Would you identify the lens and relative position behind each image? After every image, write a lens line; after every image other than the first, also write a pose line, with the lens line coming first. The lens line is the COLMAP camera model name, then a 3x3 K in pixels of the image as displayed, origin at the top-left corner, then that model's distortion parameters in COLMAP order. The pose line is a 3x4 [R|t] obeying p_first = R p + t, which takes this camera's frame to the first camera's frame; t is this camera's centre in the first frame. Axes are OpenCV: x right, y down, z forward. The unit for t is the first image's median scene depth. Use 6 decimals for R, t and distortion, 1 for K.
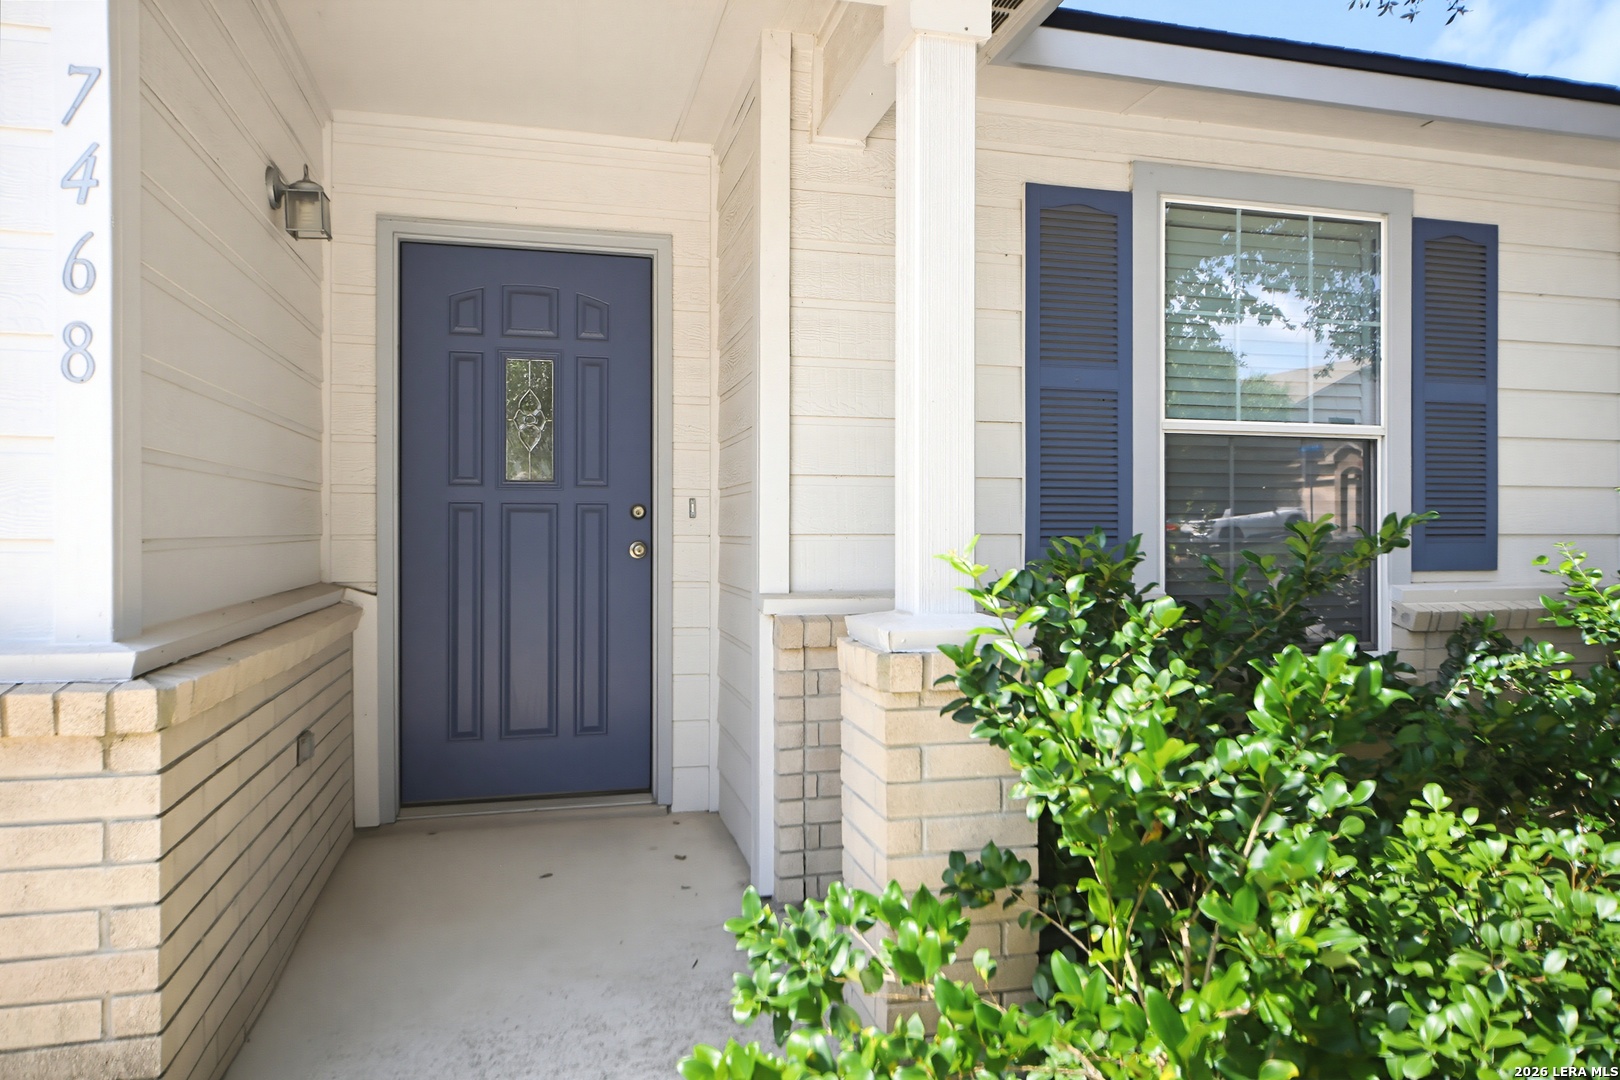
lens RADIAL K [[1045.7, 0, 810.5], [0, 1045.7, 534.6], [0, 0, 1]] dist [0.006396, 0.011071]
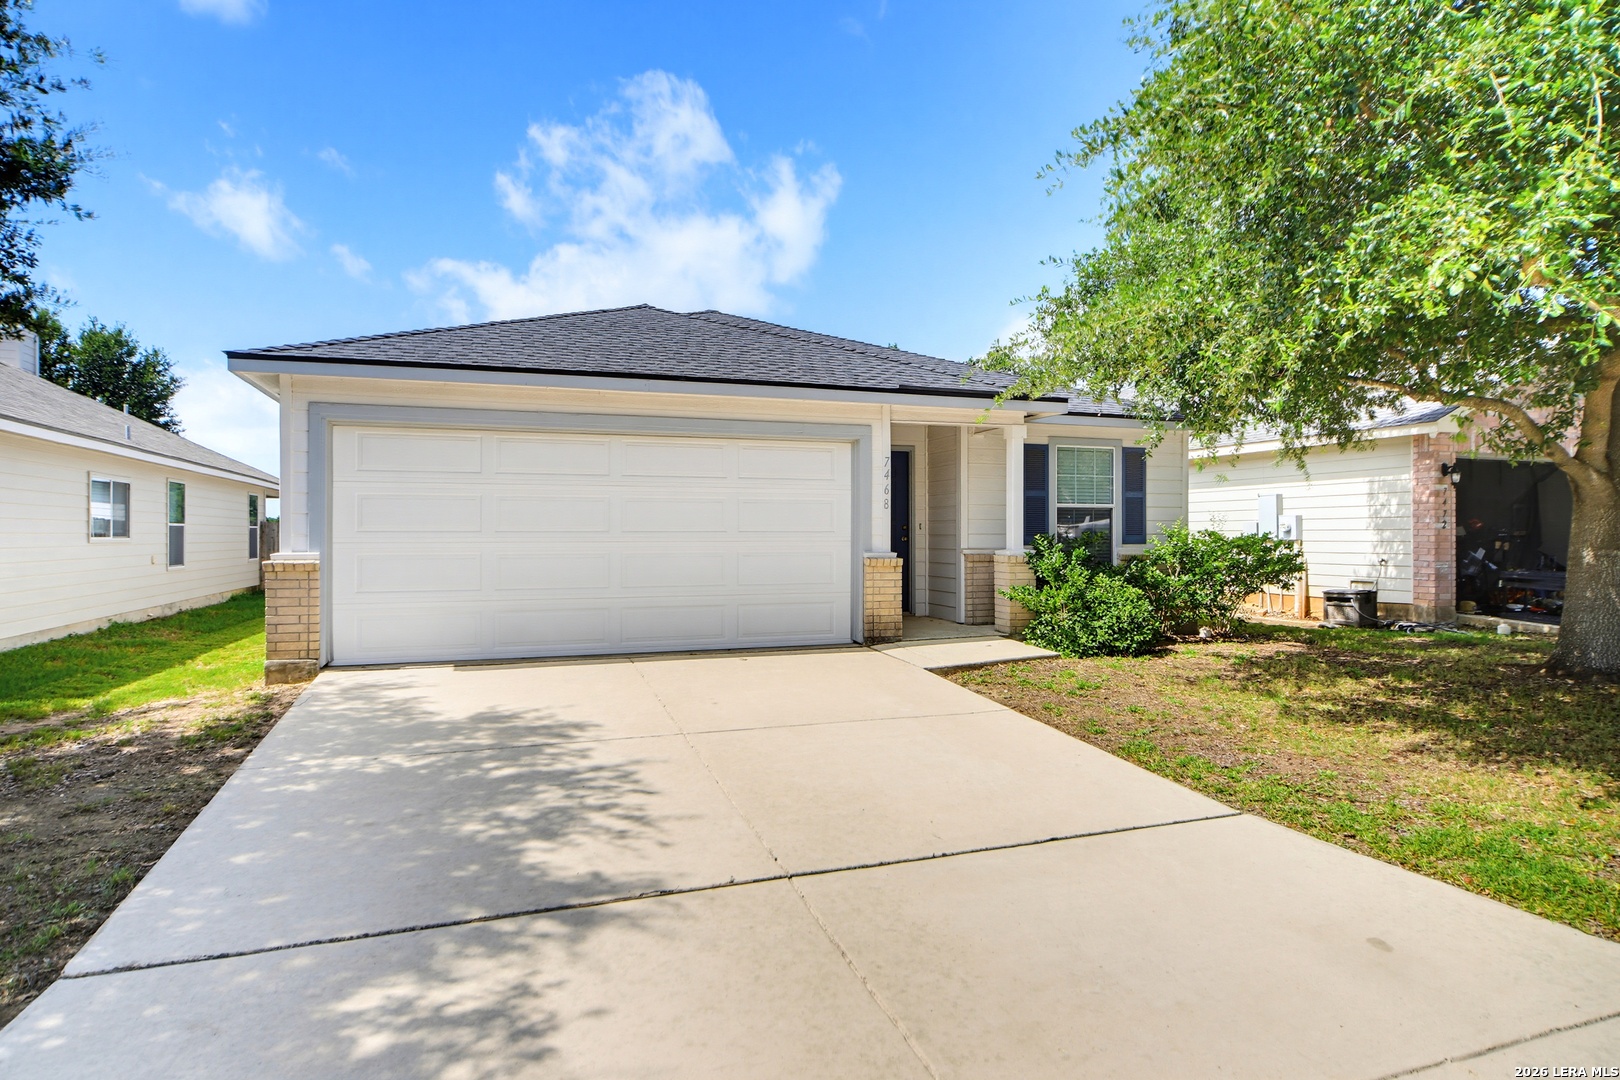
lens RADIAL K [[914.9, 0, 815.6], [0, 914.9, 546.0], [0, 0, 1]] dist [-0.002631, -0.002188]
pose [[0.996040, -0.002984, 0.088851, -0.776849], [0.002137, 0.999951, 0.009622, 0.008669], [-0.088875, -0.009394, 0.995998, -2.087527]]
